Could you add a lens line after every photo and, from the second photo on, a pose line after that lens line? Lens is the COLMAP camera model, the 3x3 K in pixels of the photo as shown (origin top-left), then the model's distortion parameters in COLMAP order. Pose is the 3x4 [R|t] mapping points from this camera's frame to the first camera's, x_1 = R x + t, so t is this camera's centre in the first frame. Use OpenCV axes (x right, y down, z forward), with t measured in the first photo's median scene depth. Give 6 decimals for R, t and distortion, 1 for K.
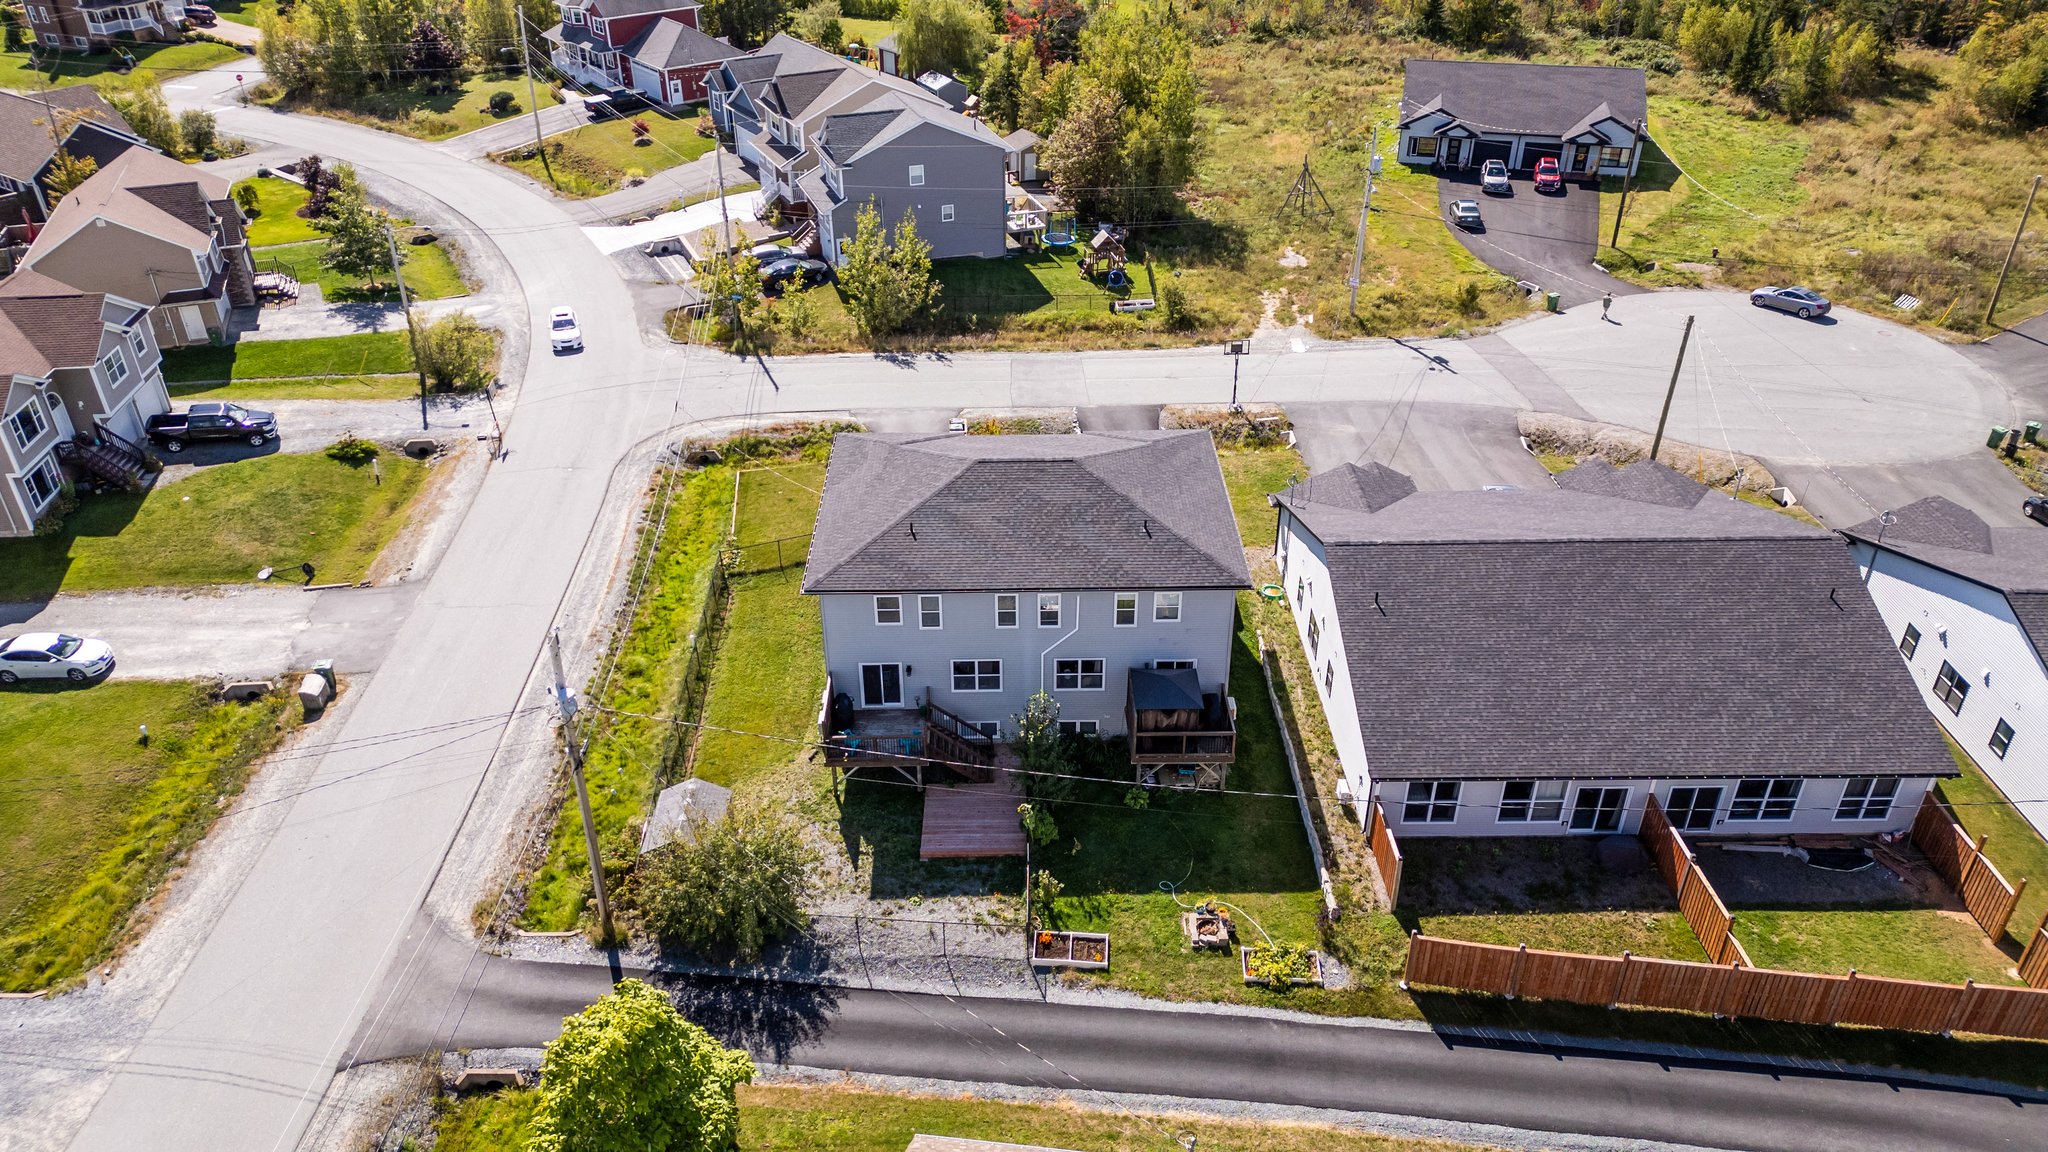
lens RADIAL K [[1436.0, 0, 1021.3], [0, 1436.0, 567.4], [0, 0, 1]] dist [0.086089, -0.089276]
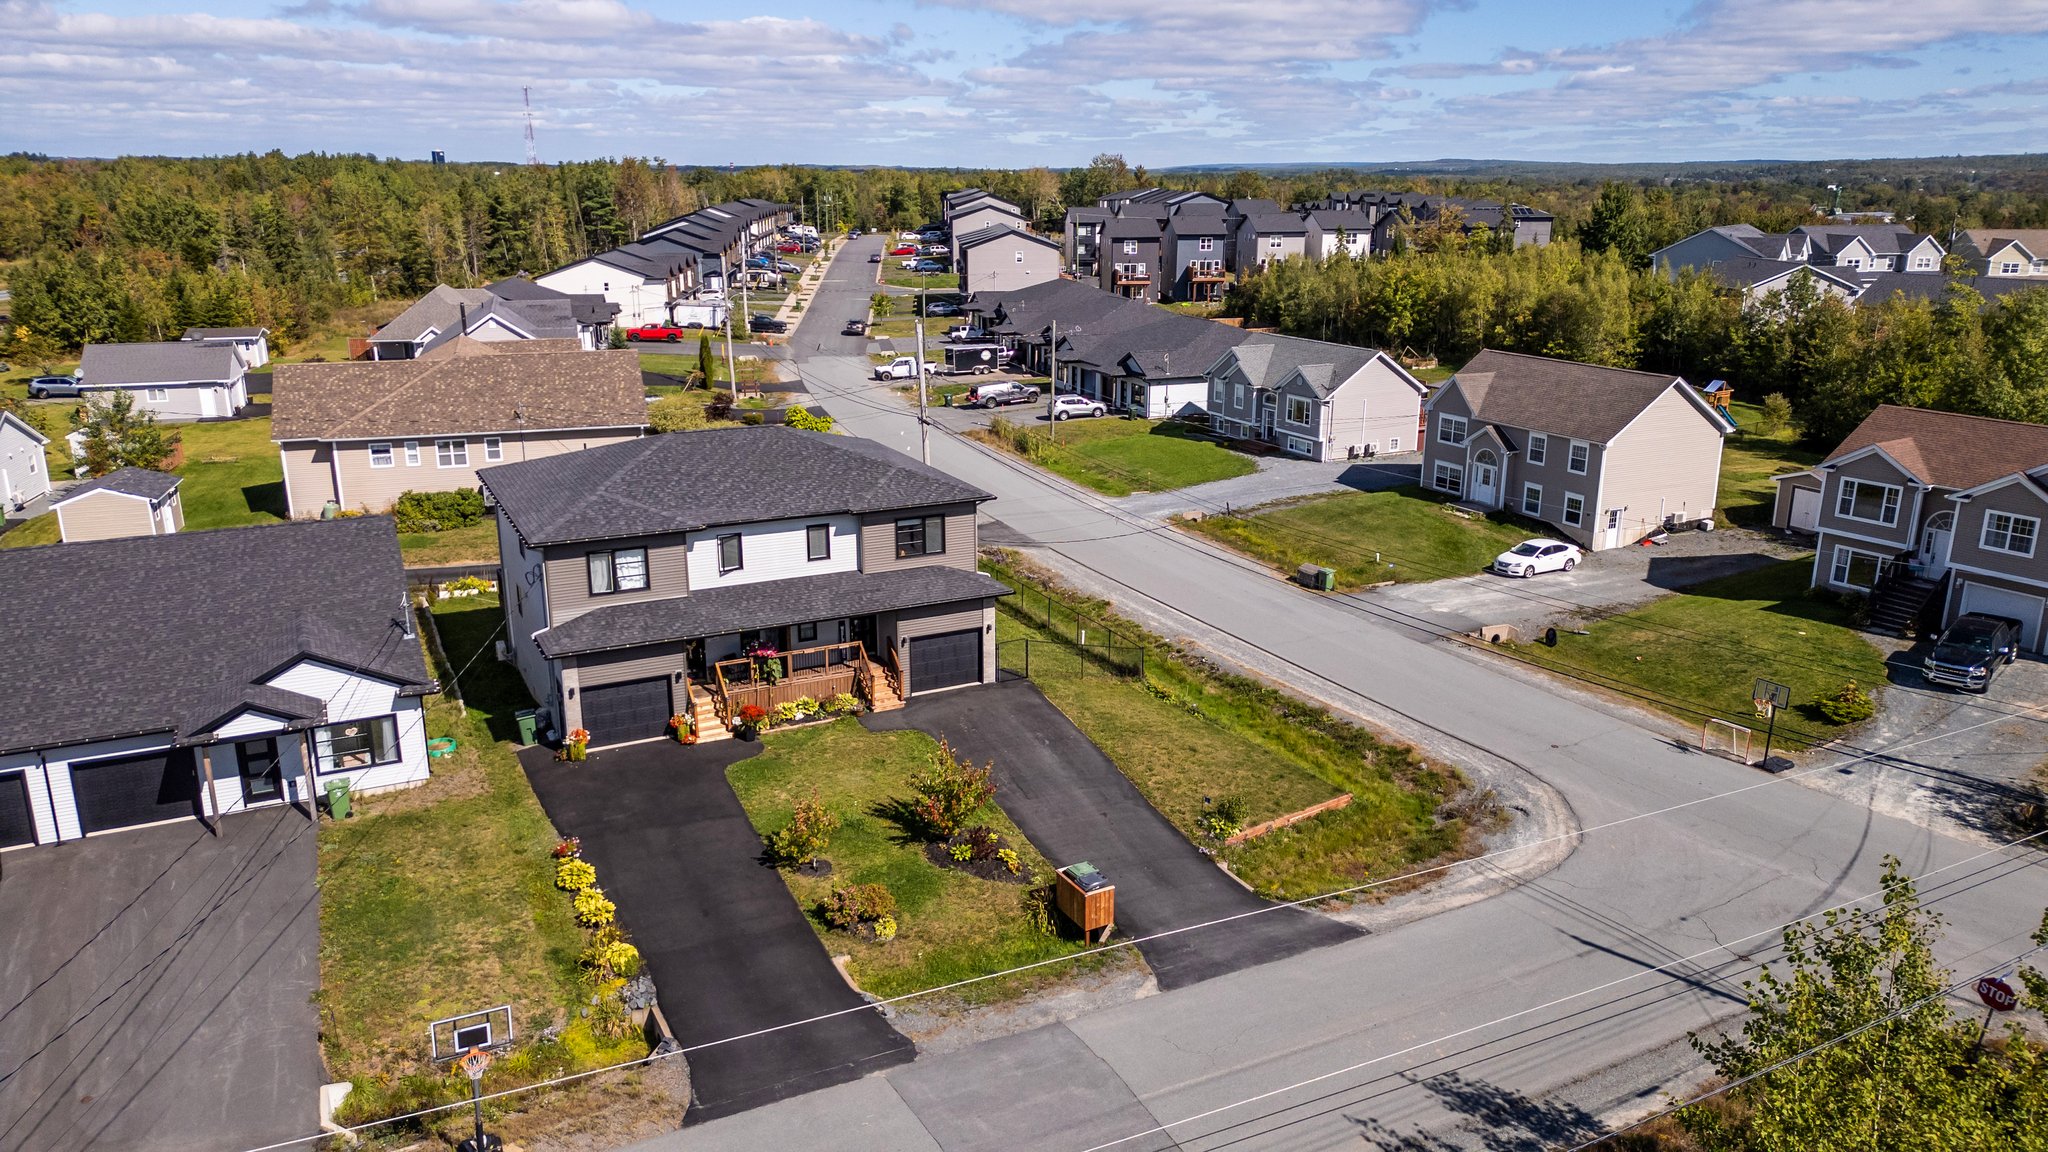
lens RADIAL K [[1424.3, 0, 1023.0], [0, 1424.3, 580.0], [0, 0, 1]] dist [0.088482, -0.093808]
pose [[-0.898276, 0.122888, -0.421899, 0.171162], [-0.230045, 0.686521, 0.689759, -0.509383], [0.374406, 0.716650, -0.588415, 1.224223]]
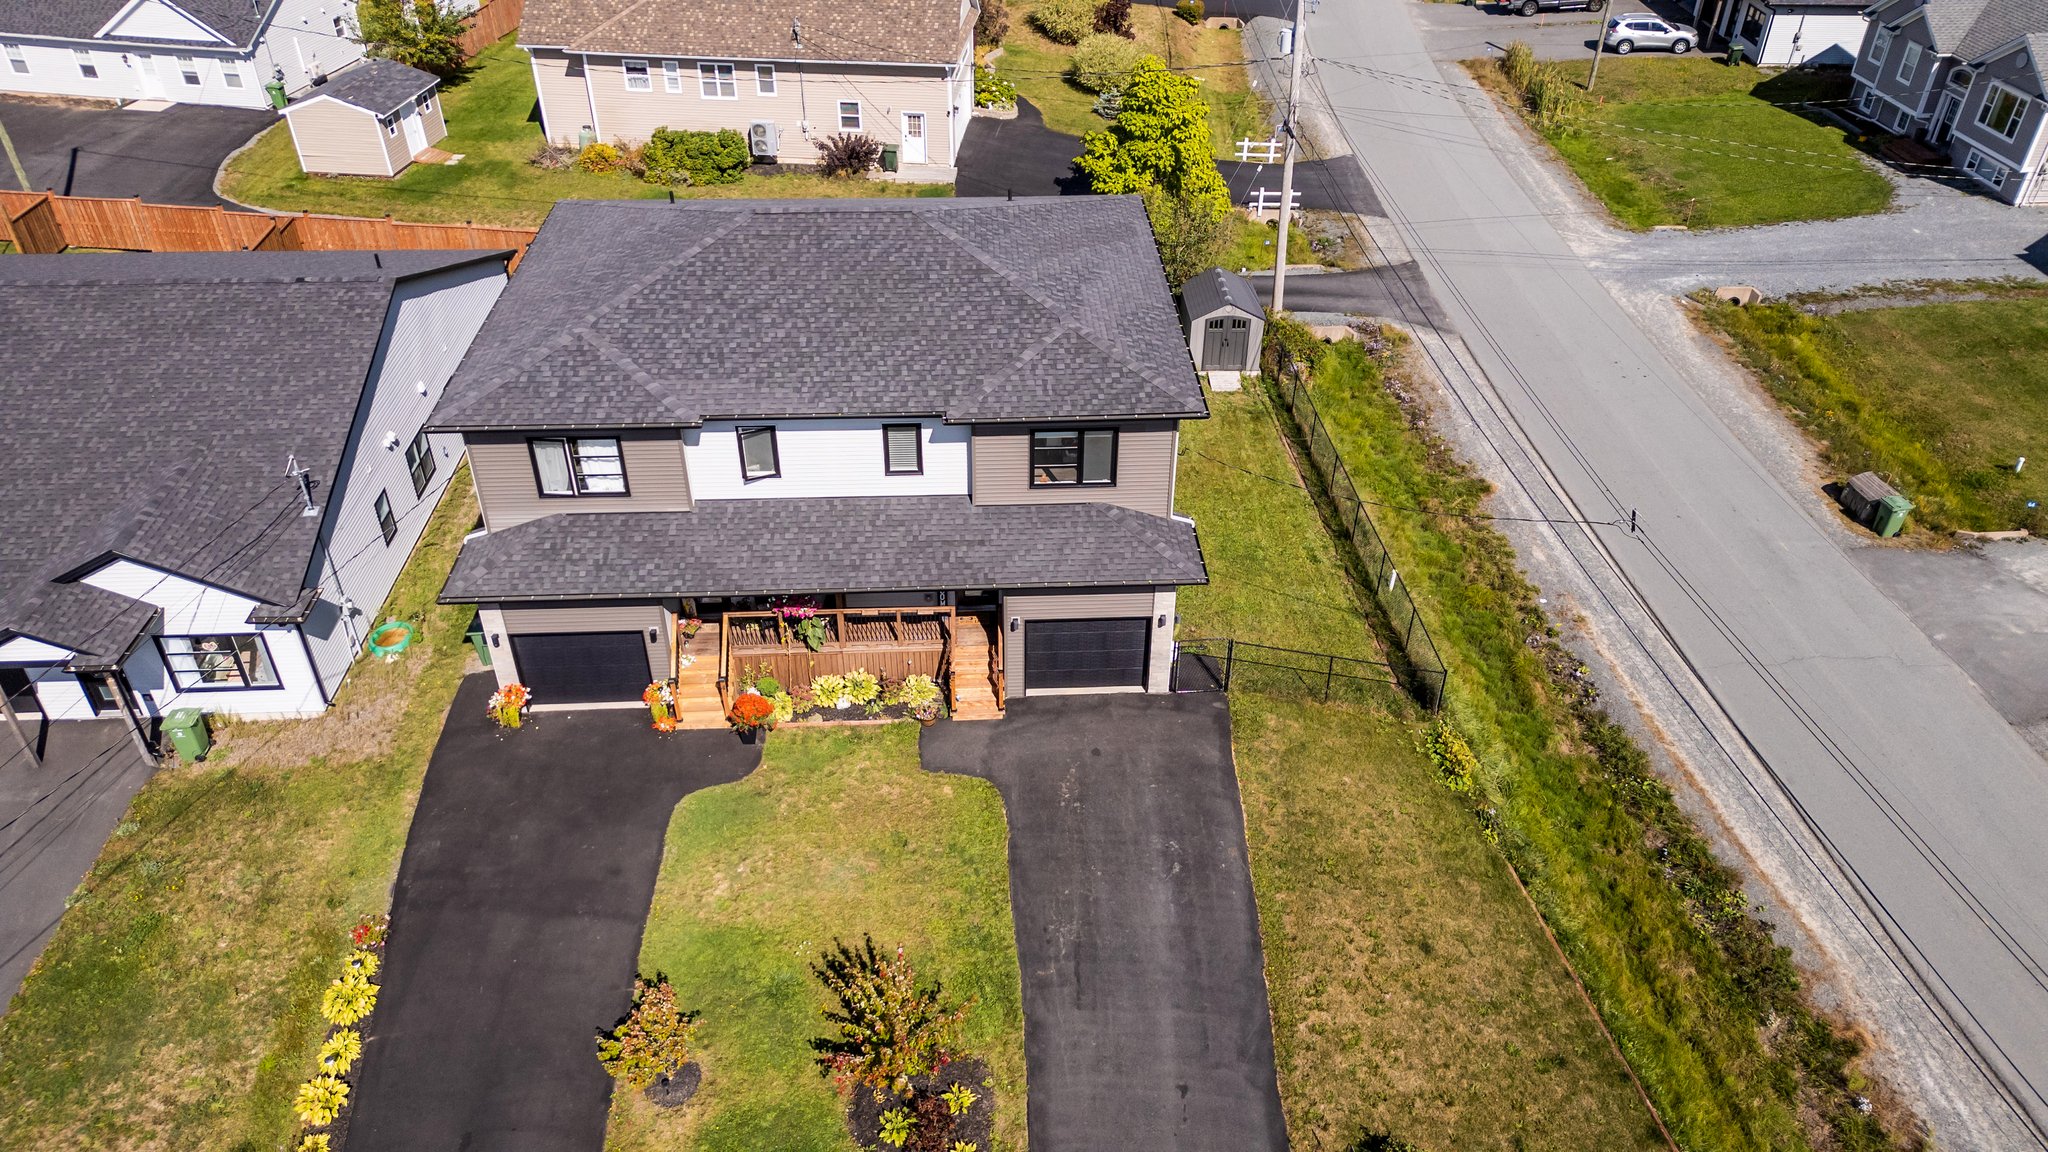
lens RADIAL K [[1429.2, 0, 1025.3], [0, 1429.2, 582.1], [0, 0, 1]] dist [0.082347, -0.084204]
pose [[-0.999322, 0.021654, -0.029792, -0.040795], [-0.019046, 0.388511, 0.921247, -0.413354], [0.031523, 0.921190, -0.387835, 0.990843]]
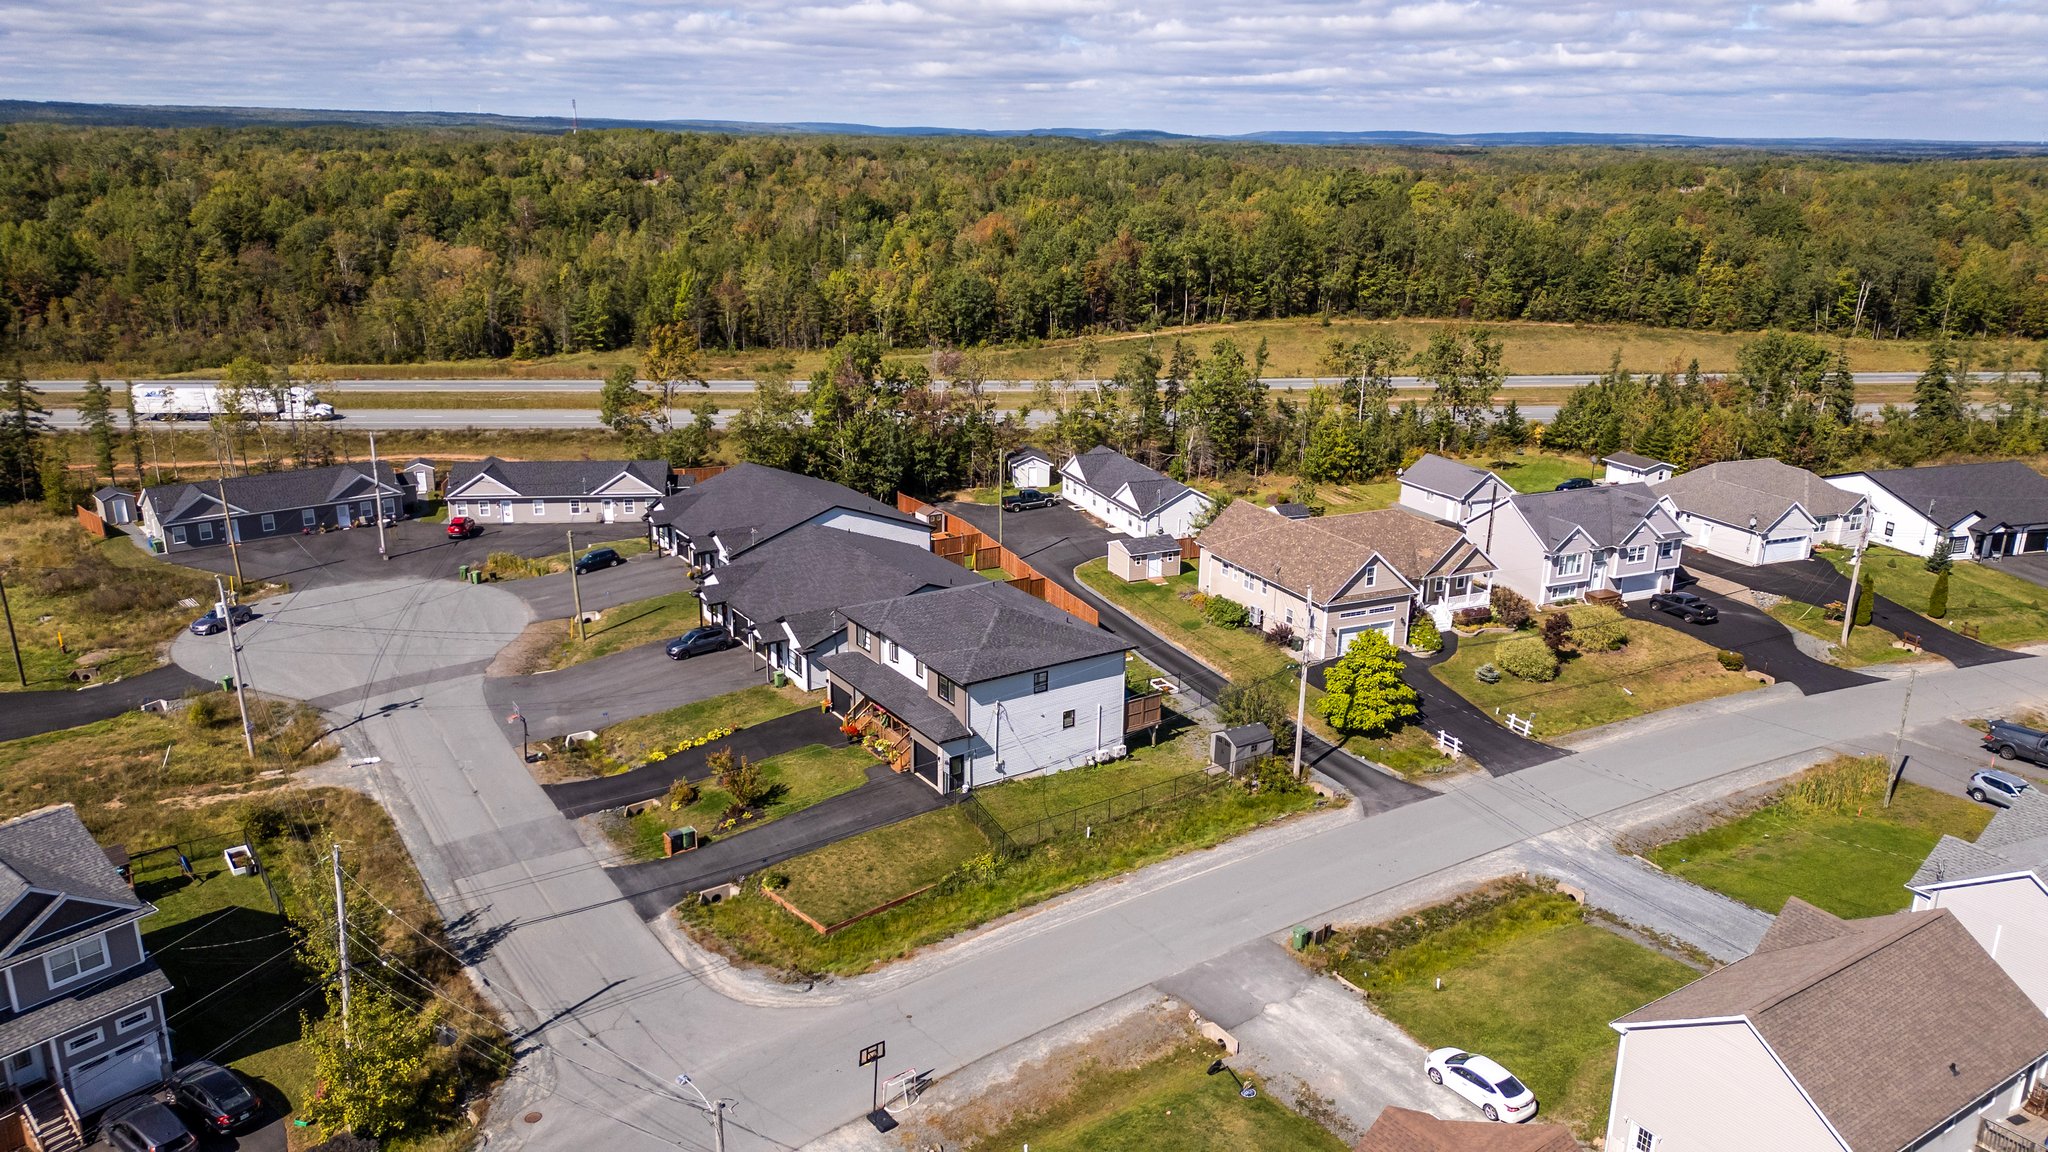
lens RADIAL K [[1424.3, 0, 1023.0], [0, 1424.3, 580.0], [0, 0, 1]] dist [0.088482, -0.093808]
pose [[-0.538654, -0.251860, 0.804001, -0.944072], [0.432446, 0.736334, 0.520387, -0.653653], [-0.723078, 0.627996, -0.287714, 1.019058]]
